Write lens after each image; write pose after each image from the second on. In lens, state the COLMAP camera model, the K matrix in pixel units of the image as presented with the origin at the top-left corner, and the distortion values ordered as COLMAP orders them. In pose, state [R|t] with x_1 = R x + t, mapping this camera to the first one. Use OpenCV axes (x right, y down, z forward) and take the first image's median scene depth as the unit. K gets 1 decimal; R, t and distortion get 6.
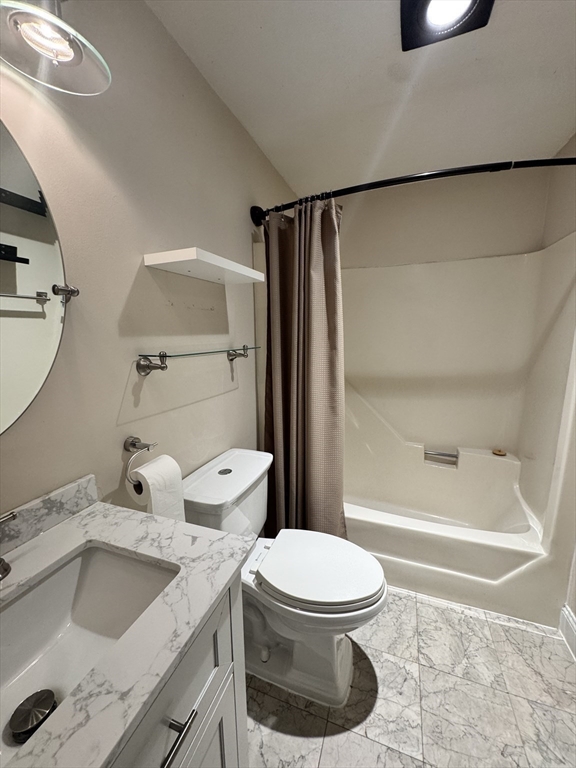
lens RADIAL K [[305.8, 0, 290.2], [0, 305.8, 383.5], [0, 0, 1]] dist [-0.001765, -0.000030]
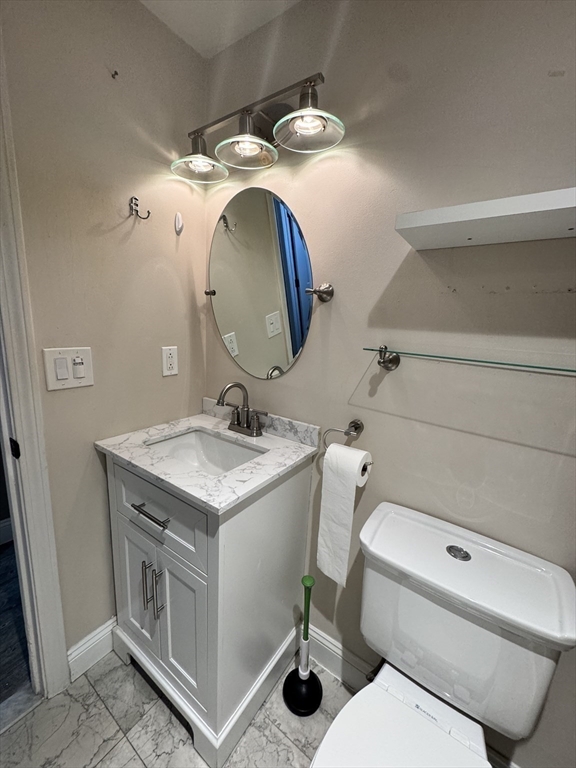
lens RADIAL K [[305.8, 0, 290.2], [0, 305.8, 383.5], [0, 0, 1]] dist [-0.001765, -0.000030]
pose [[-0.255331, 0.180899, -0.949780, 0.671600], [-0.214601, 0.947234, 0.238105, -0.190409], [0.942737, 0.264619, -0.203037, 1.175640]]
